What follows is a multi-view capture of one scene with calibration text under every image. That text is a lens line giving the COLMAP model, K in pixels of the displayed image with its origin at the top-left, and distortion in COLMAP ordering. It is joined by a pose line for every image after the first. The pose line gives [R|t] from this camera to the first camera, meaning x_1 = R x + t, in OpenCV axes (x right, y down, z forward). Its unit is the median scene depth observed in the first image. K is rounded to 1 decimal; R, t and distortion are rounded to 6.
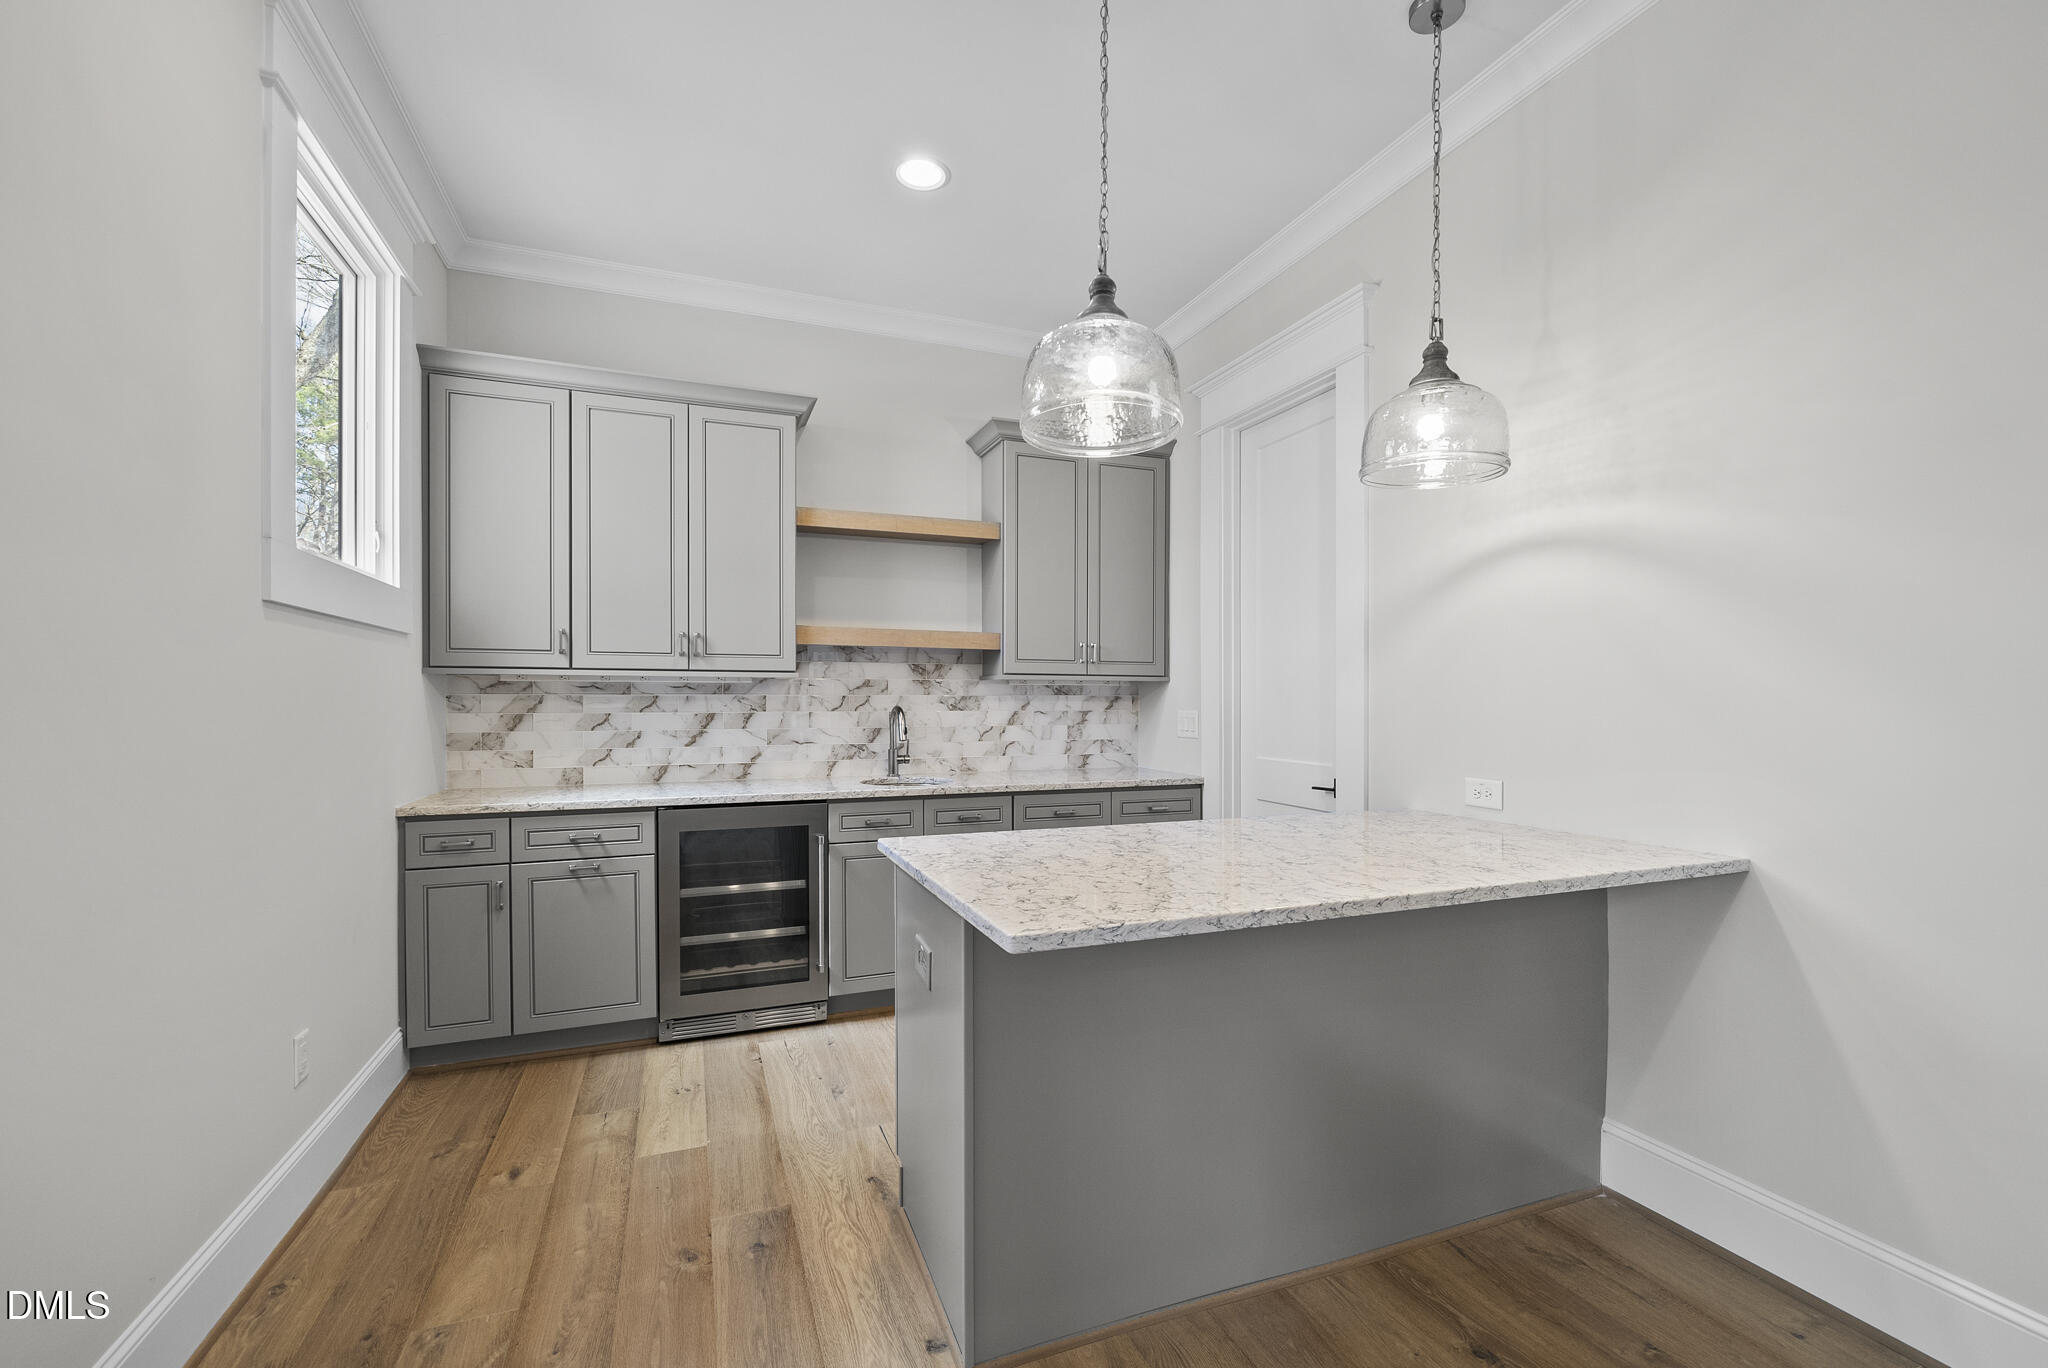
lens RADIAL K [[838.4, 0, 1017.8], [0, 838.4, 700.7], [0, 0, 1]] dist [-0.005221, -0.000314]
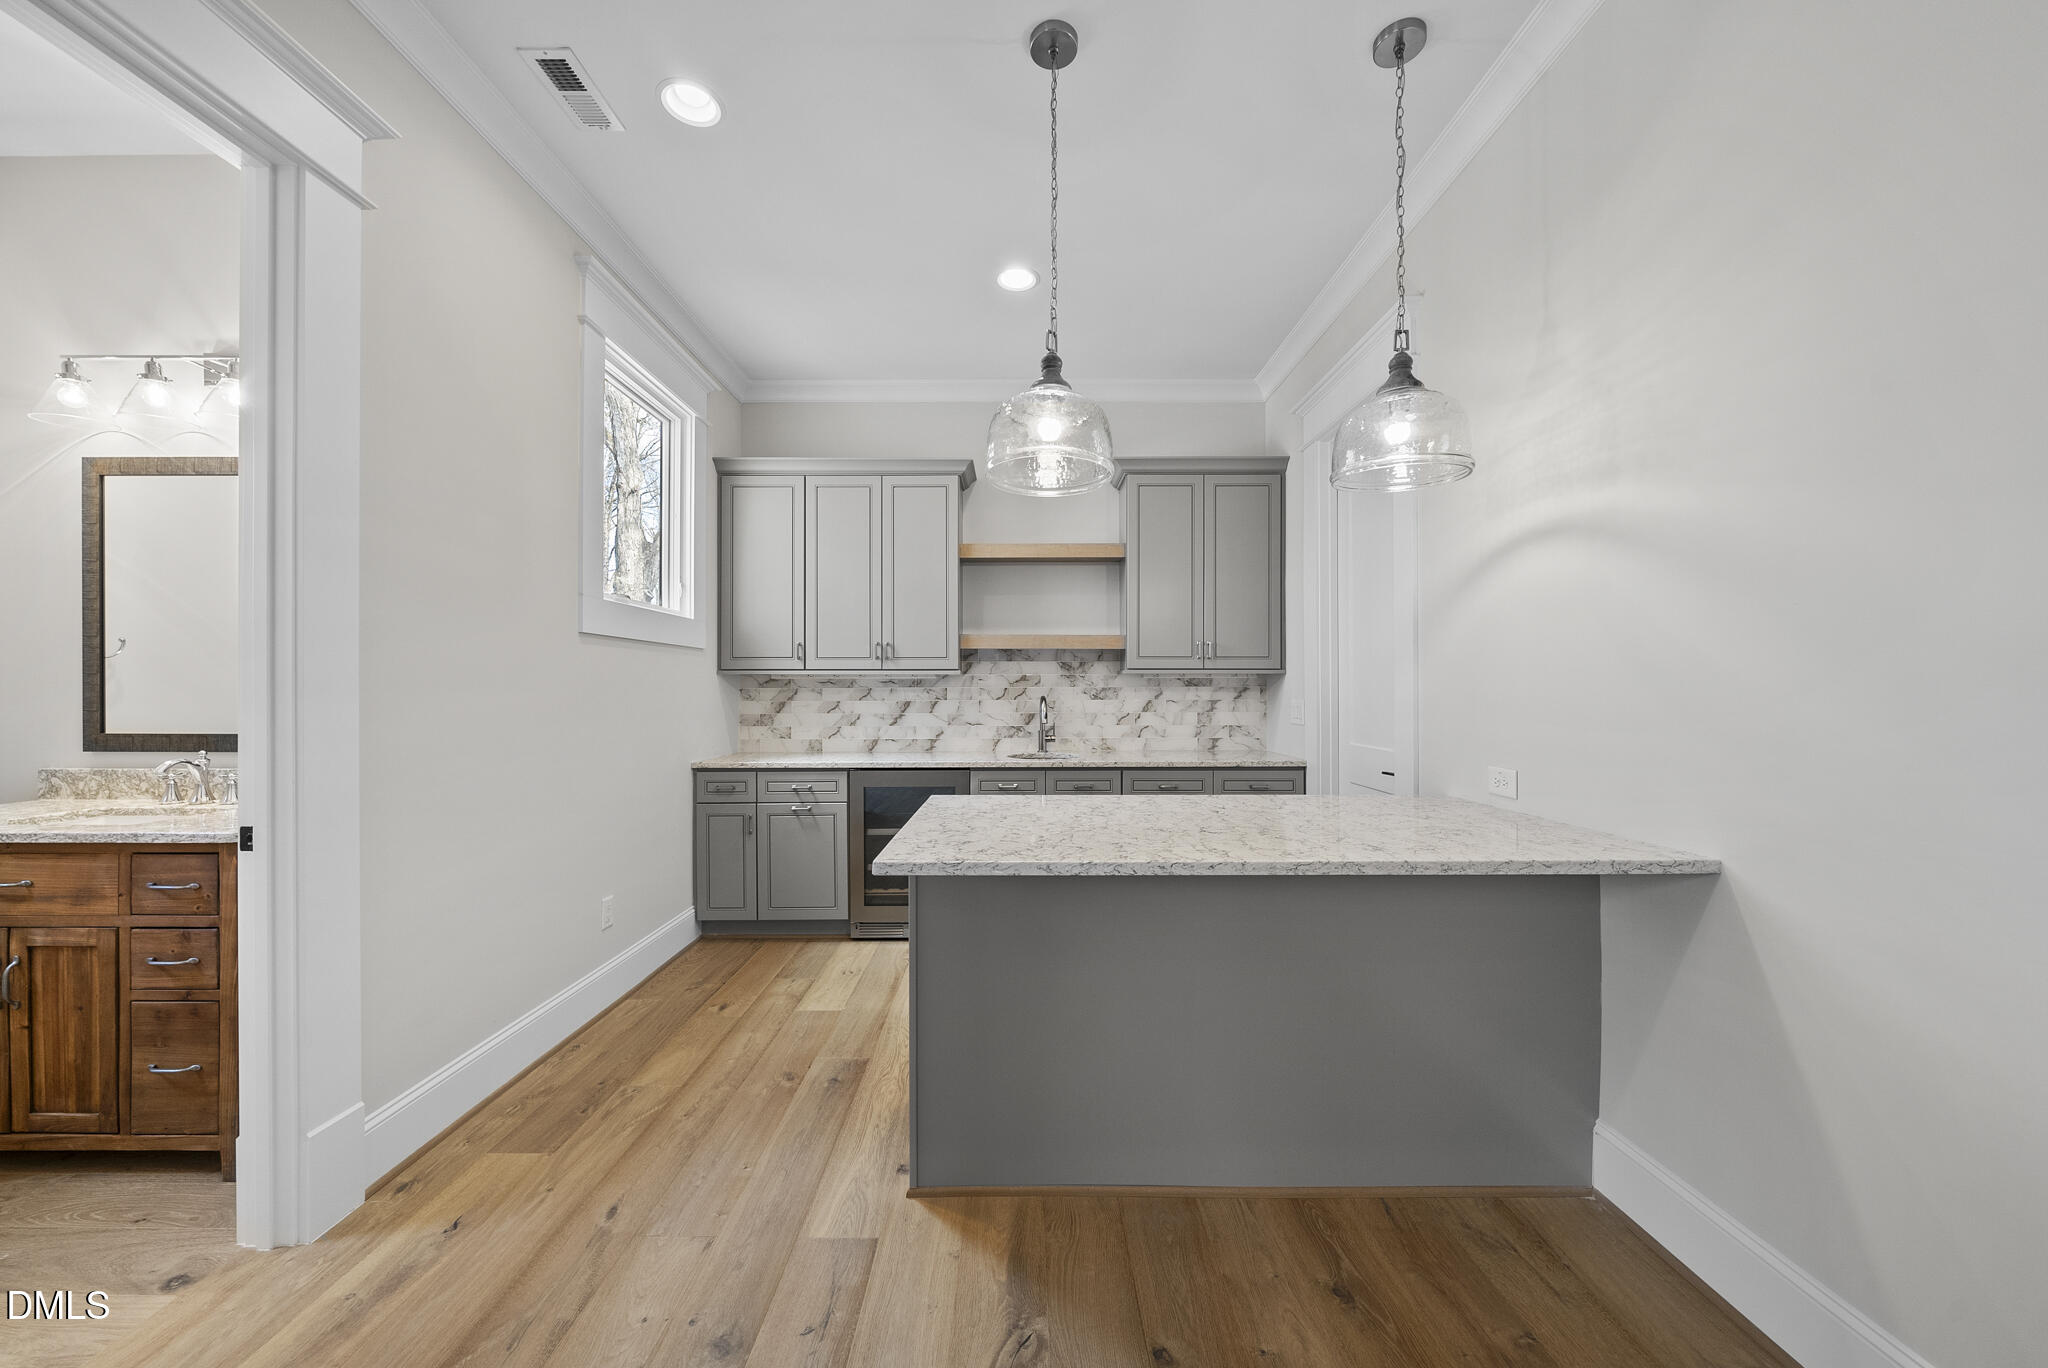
lens RADIAL K [[712.7, 0, 1026.9], [0, 712.7, 684.9], [0, 0, 1]] dist [-0.008819, -0.000347]
pose [[0.935699, -0.005807, -0.352753, 0.362249], [0.002629, 0.999952, -0.009486, 0.000002], [0.352791, 0.007948, 0.935669, -0.007071]]
